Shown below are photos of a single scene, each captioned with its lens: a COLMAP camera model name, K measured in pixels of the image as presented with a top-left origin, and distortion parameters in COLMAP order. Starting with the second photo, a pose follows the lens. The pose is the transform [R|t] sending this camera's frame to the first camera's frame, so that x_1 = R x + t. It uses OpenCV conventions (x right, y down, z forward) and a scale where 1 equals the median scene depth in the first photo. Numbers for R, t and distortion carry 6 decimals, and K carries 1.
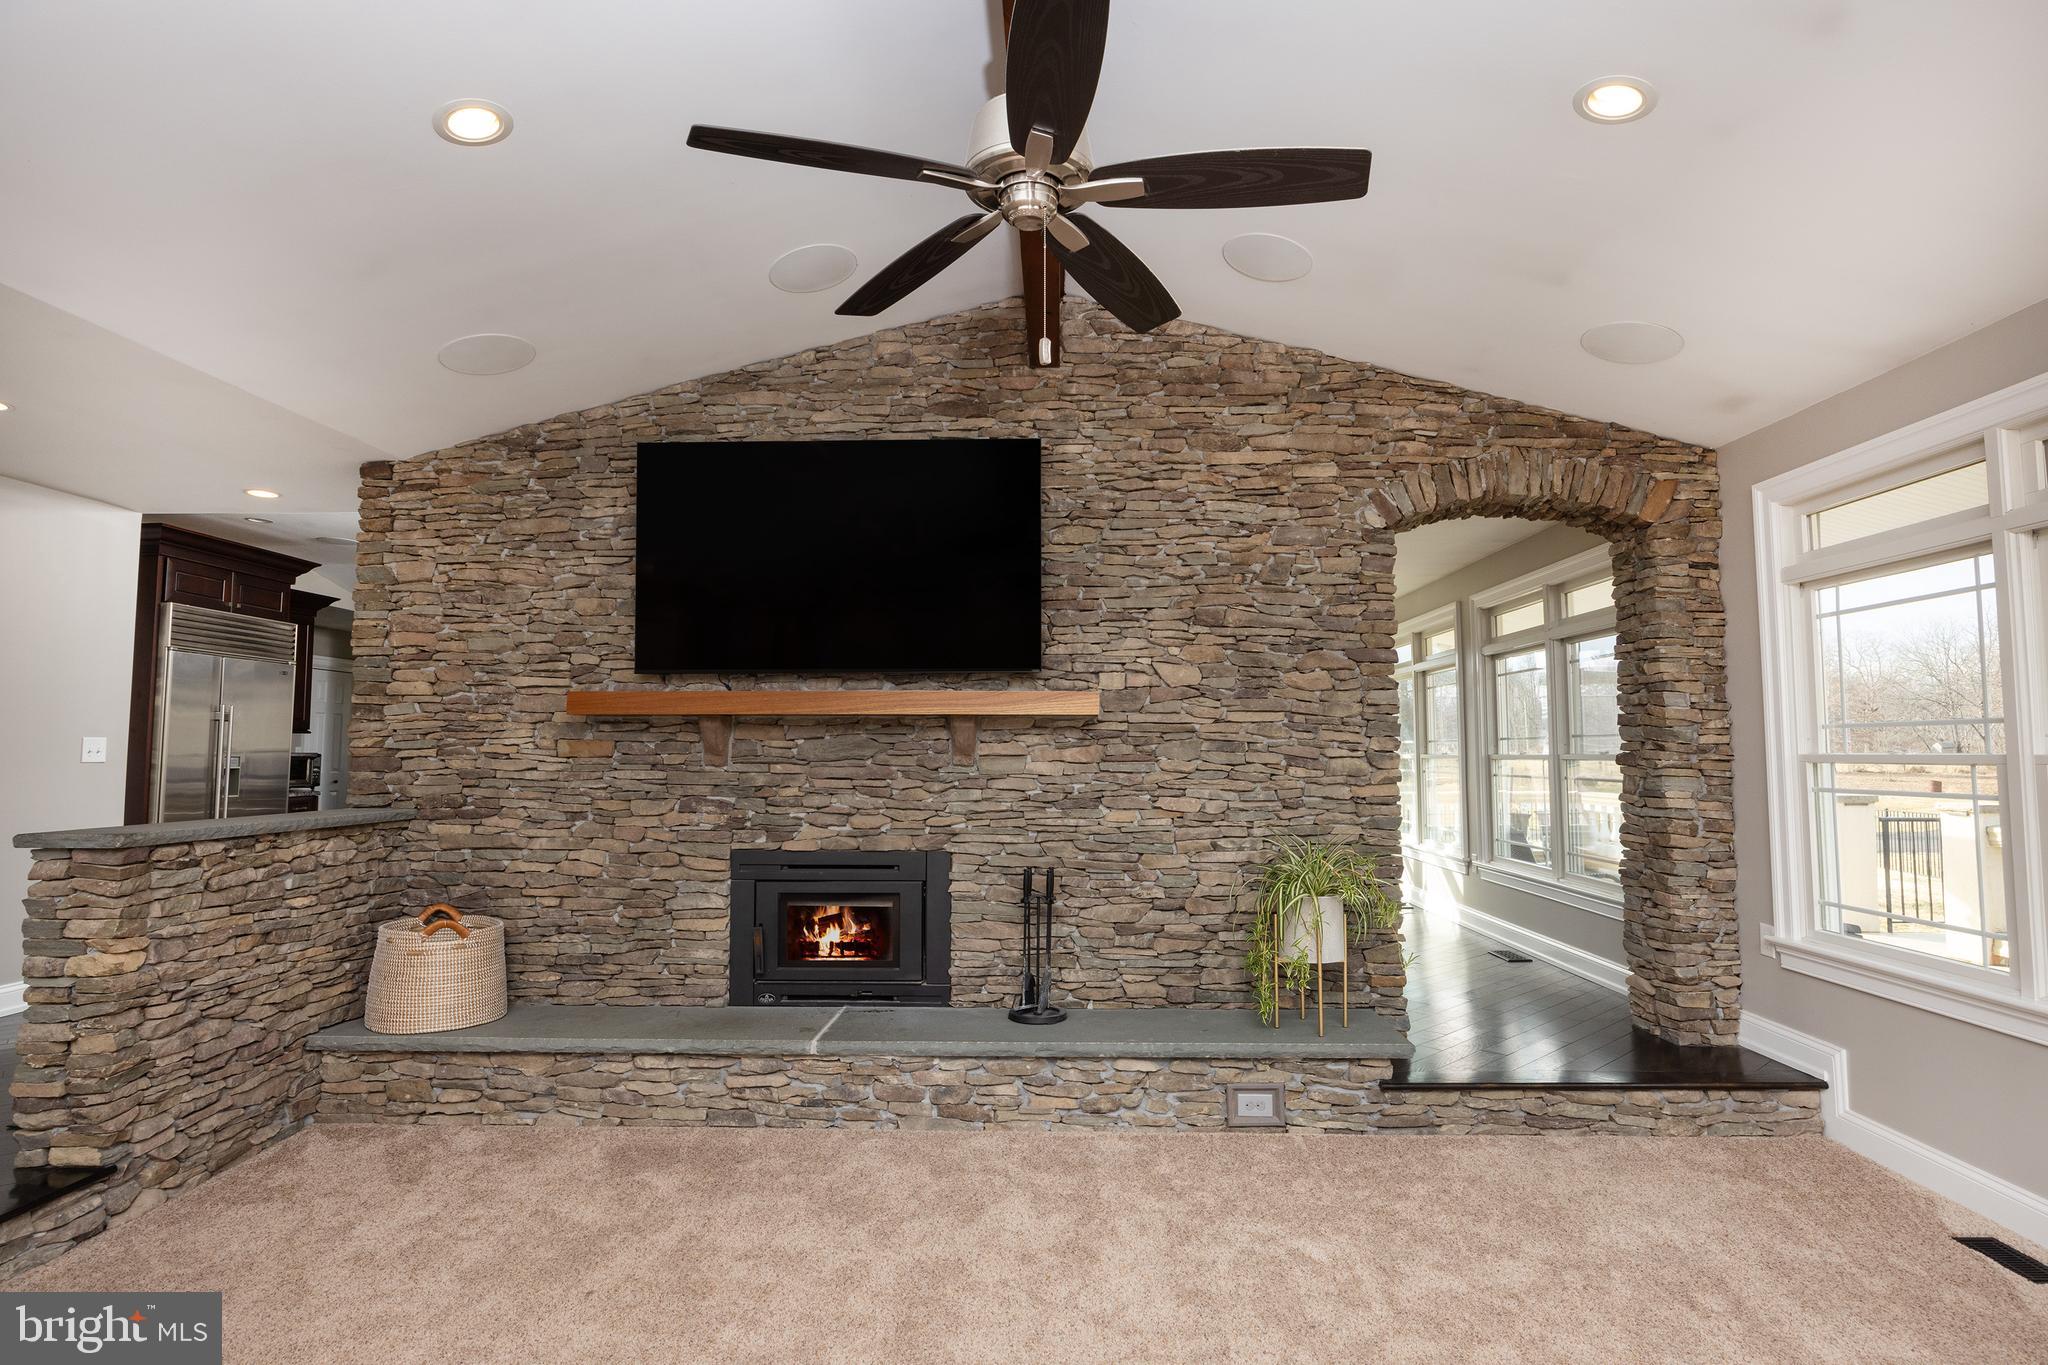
lens RADIAL K [[1059.6, 0, 1024.0], [0, 1059.6, 682.5], [0, 0, 1]] dist [-0.002133, -0.001256]
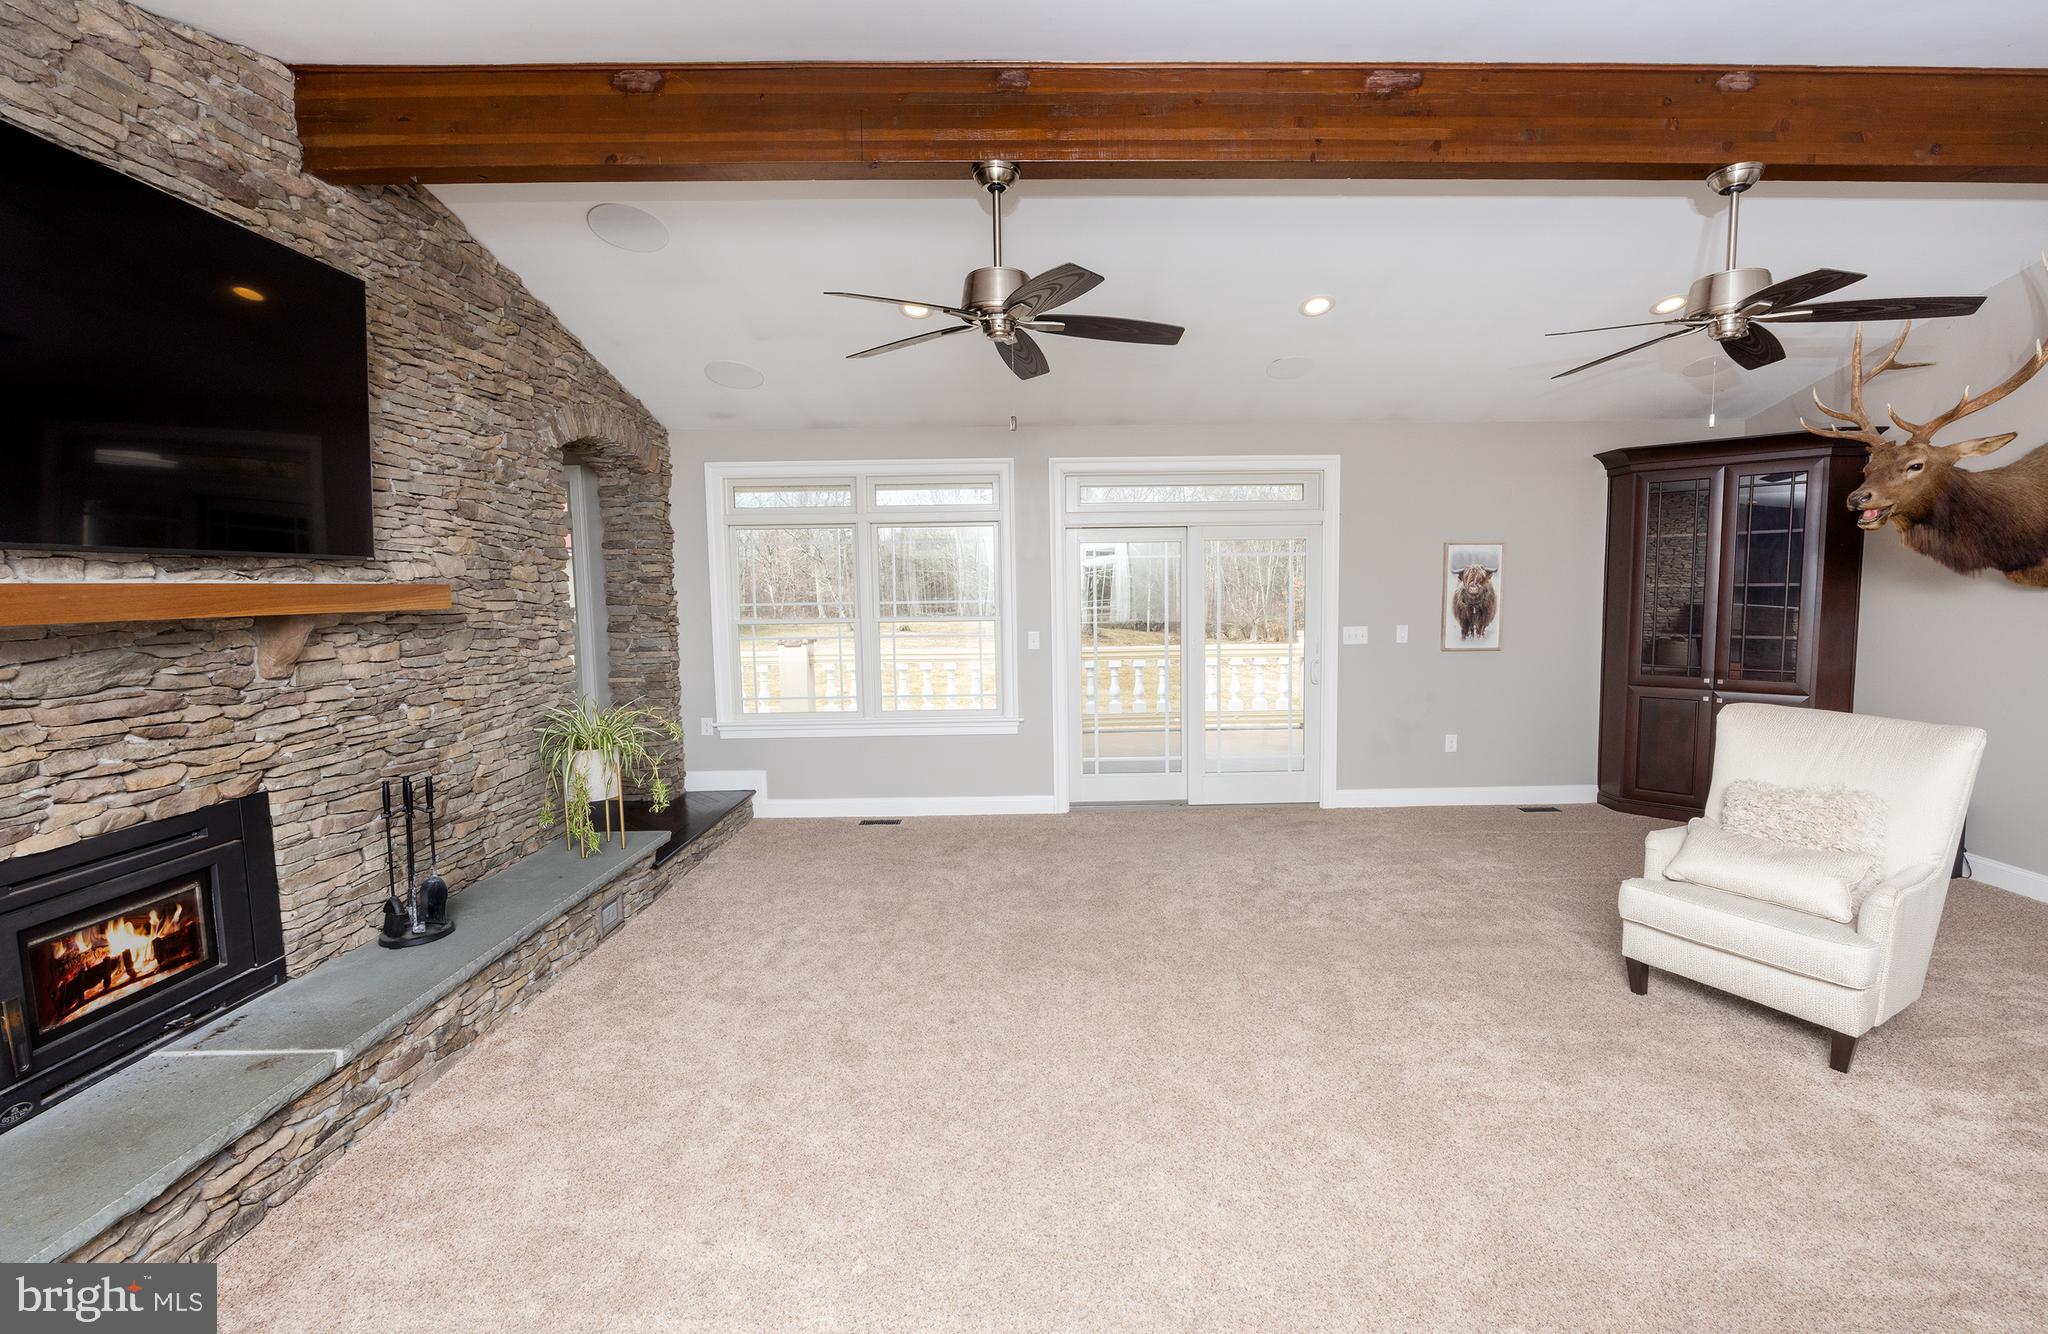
lens RADIAL K [[942.3, 0, 1024.0], [0, 942.3, 667.0], [0, 0, 1]] dist [-0.000075, 0.000056]
pose [[-0.047777, -0.091629, 0.994646, -0.782601], [-0.051517, 0.994684, 0.089158, -0.019539], [-0.997529, -0.046981, -0.052244, 0.501845]]
